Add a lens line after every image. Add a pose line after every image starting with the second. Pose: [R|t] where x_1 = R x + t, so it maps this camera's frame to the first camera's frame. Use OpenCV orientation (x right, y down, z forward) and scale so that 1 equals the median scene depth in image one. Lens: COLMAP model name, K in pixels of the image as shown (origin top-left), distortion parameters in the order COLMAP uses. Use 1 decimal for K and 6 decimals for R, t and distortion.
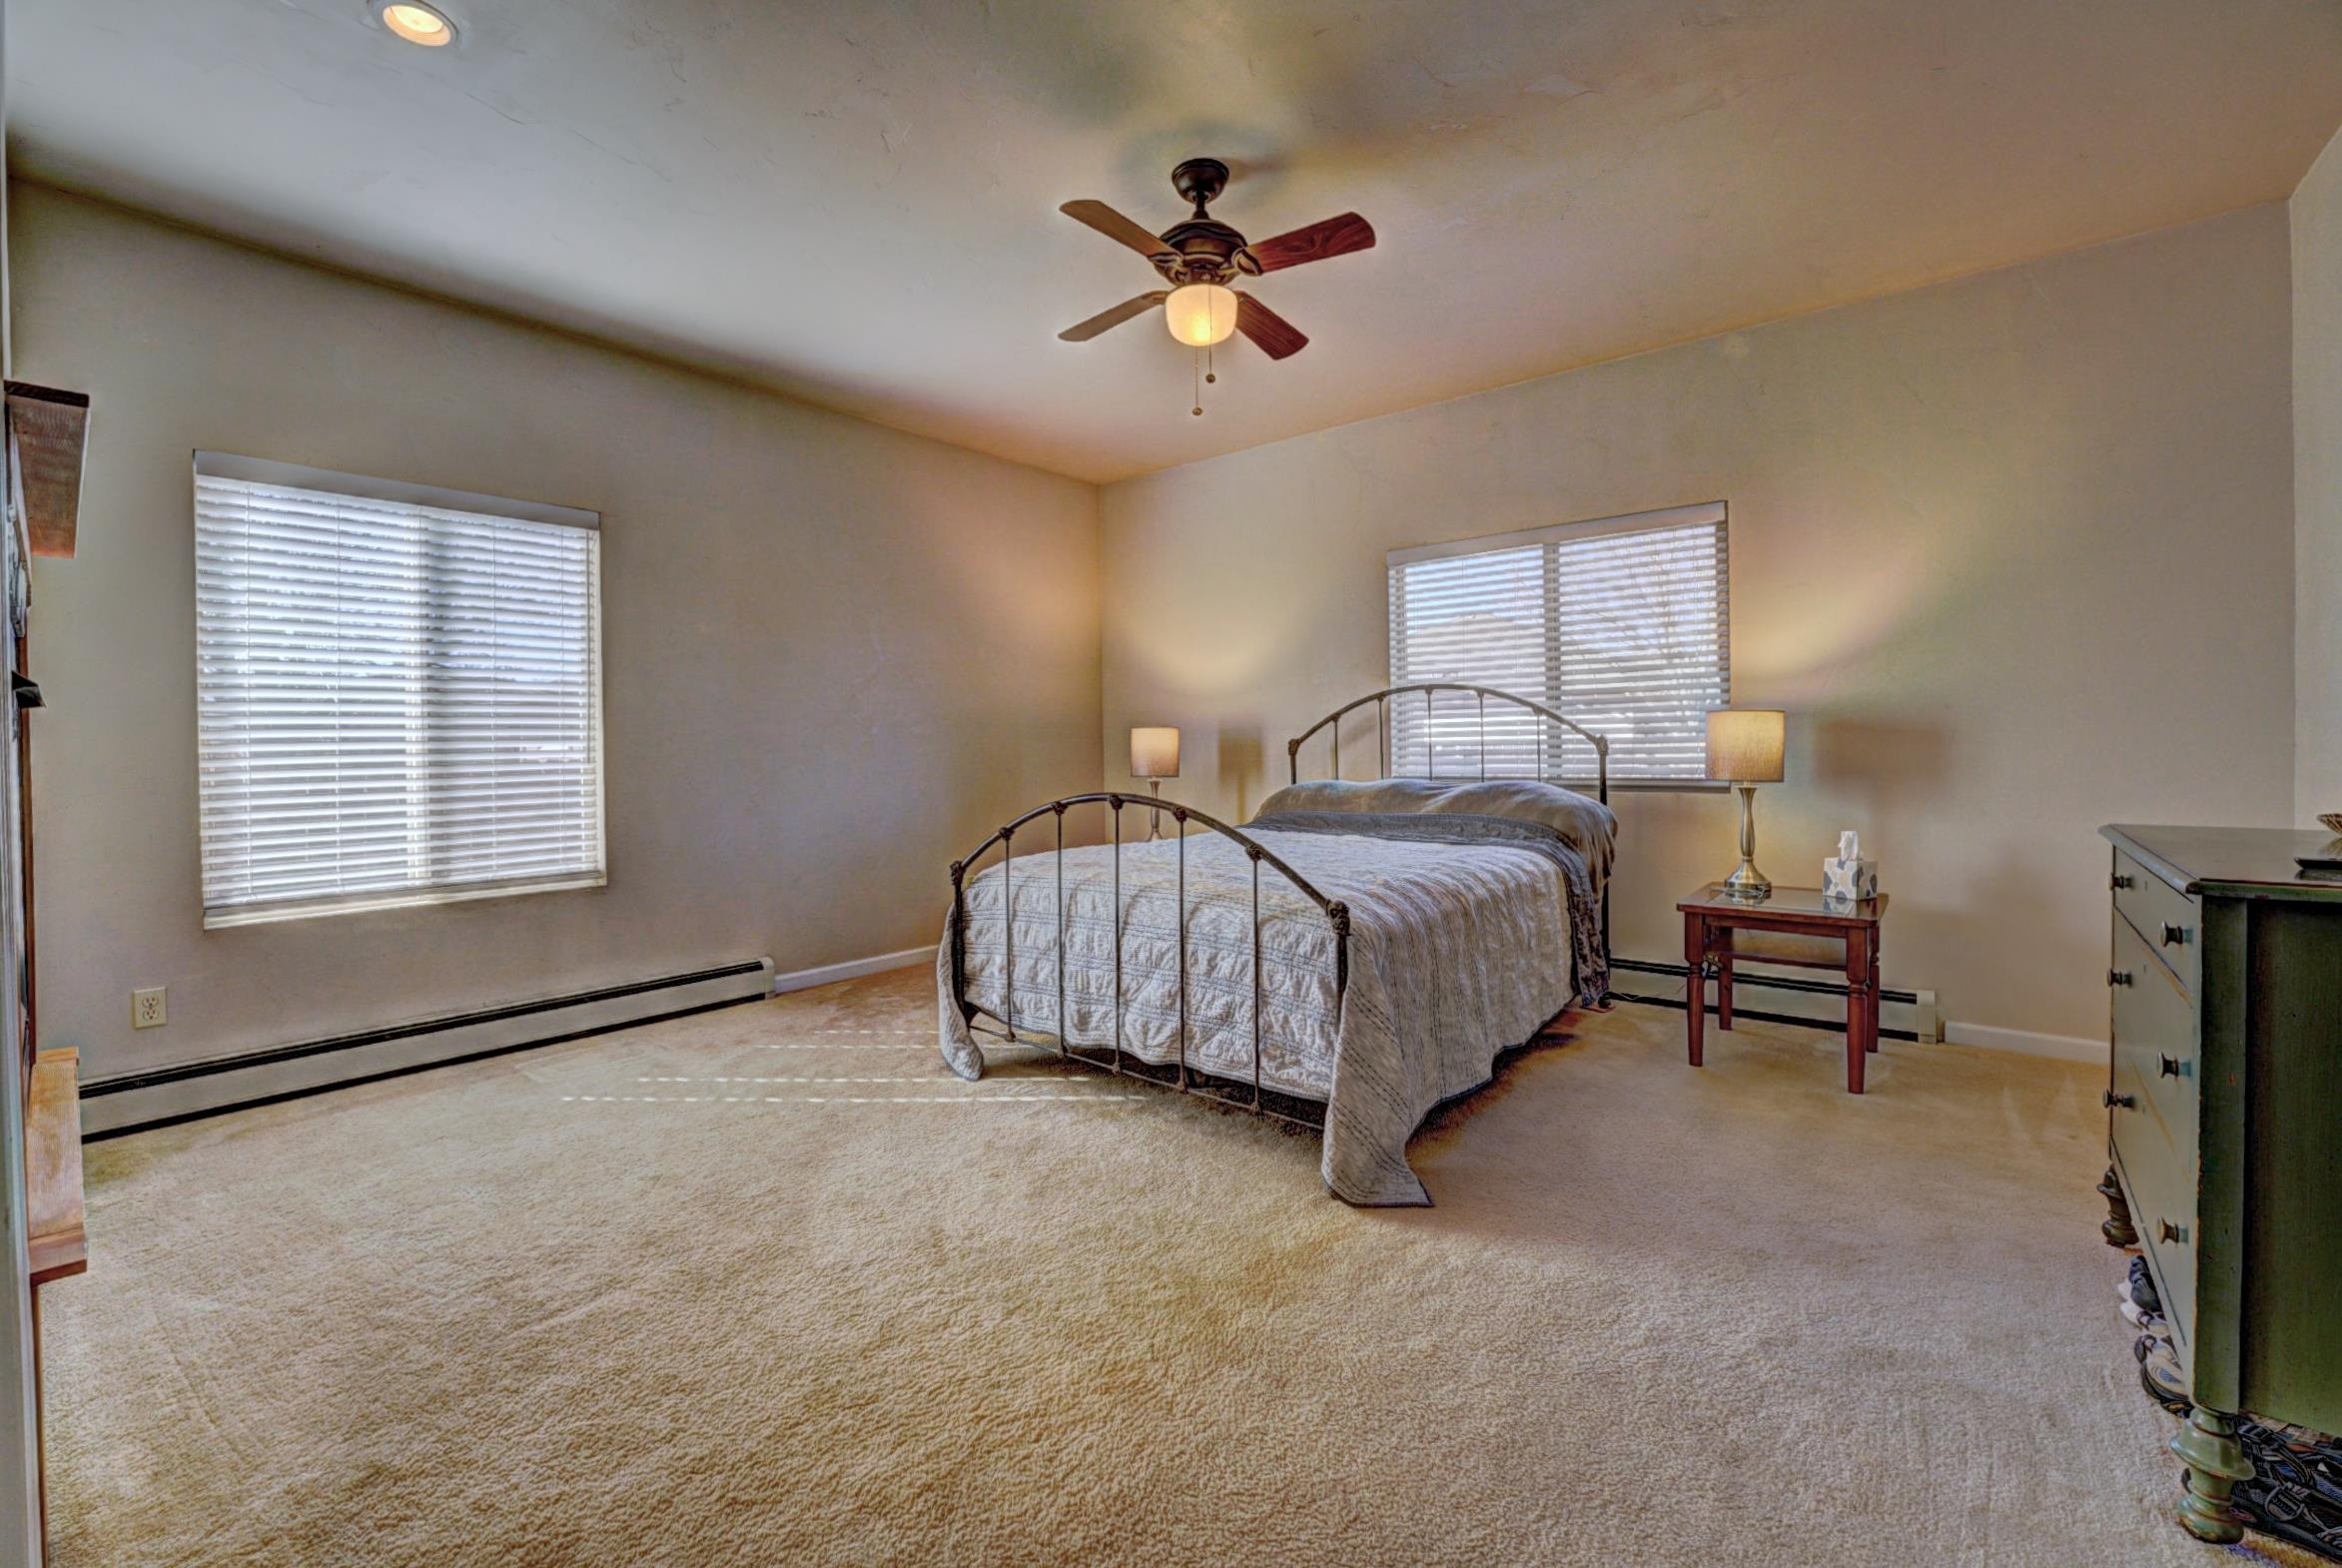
lens RADIAL K [[965.9, 0, 1164.7], [0, 965.9, 772.1], [0, 0, 1]] dist [-0.020514, 0.001178]
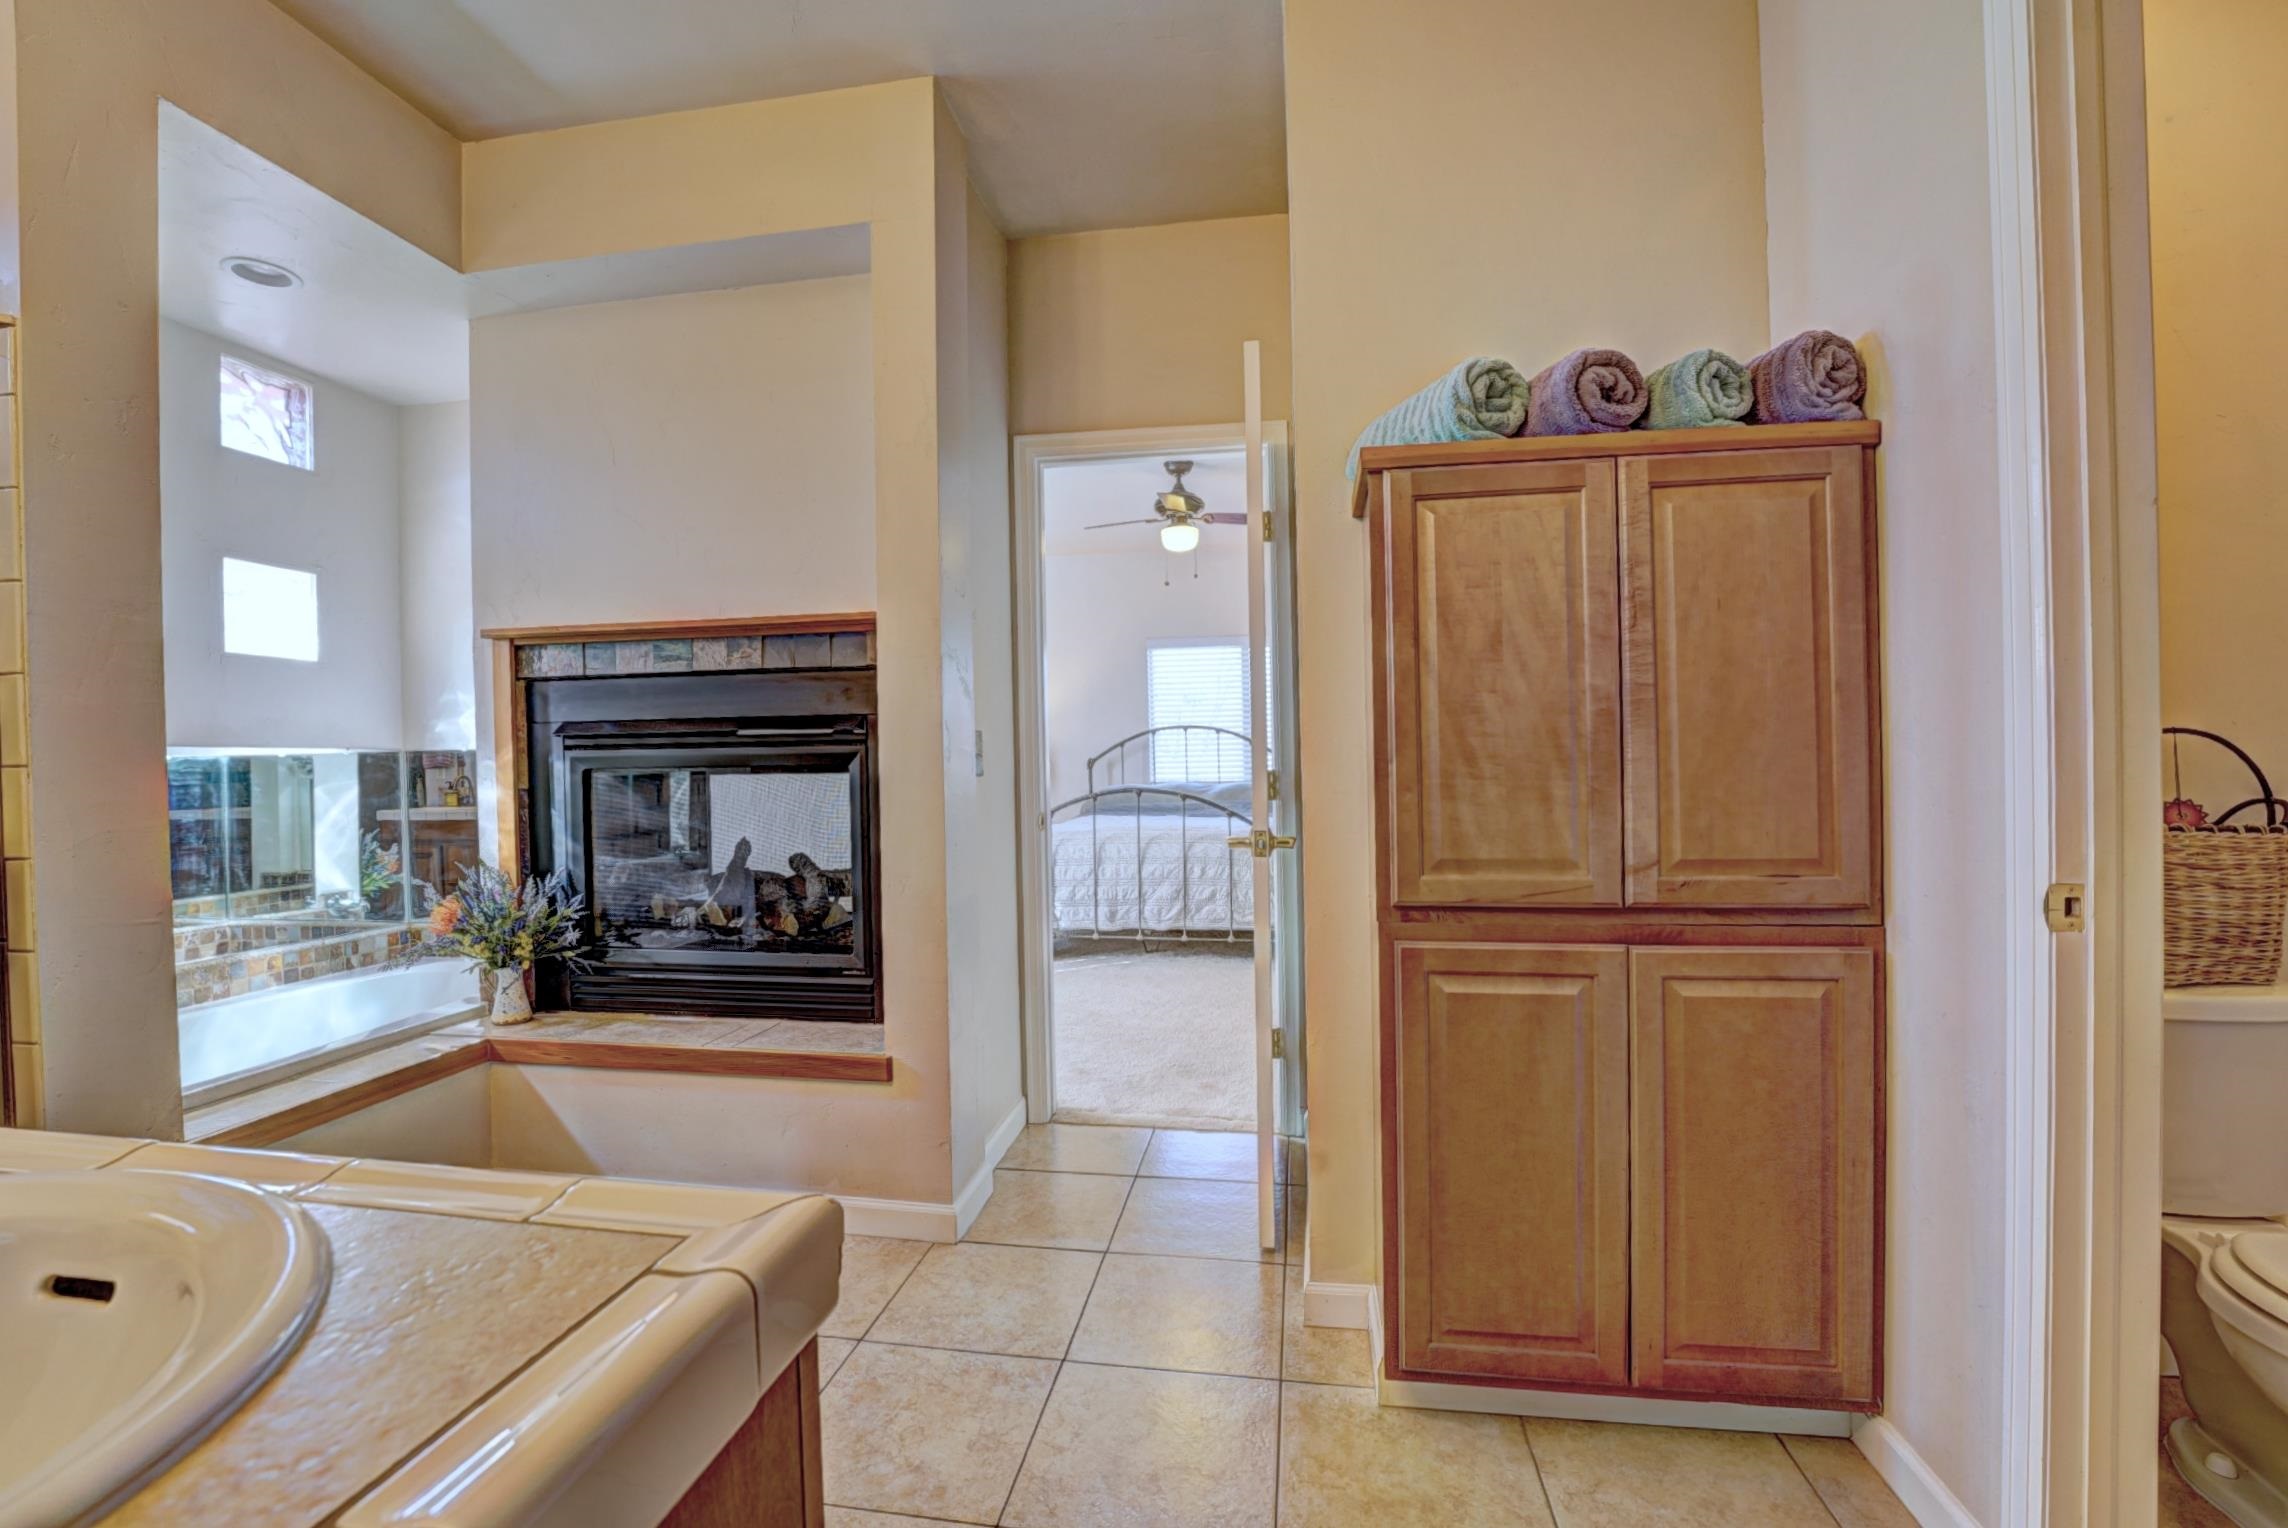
lens RADIAL K [[943.6, 0, 1158.7], [0, 943.6, 773.0], [0, 0, 1]] dist [-0.020514, 0.001178]
pose [[0.865456, -0.008393, 0.500914, -0.925375], [0.018255, 0.999724, -0.014790, 0.021539], [-0.500652, 0.021944, 0.865371, -0.587521]]
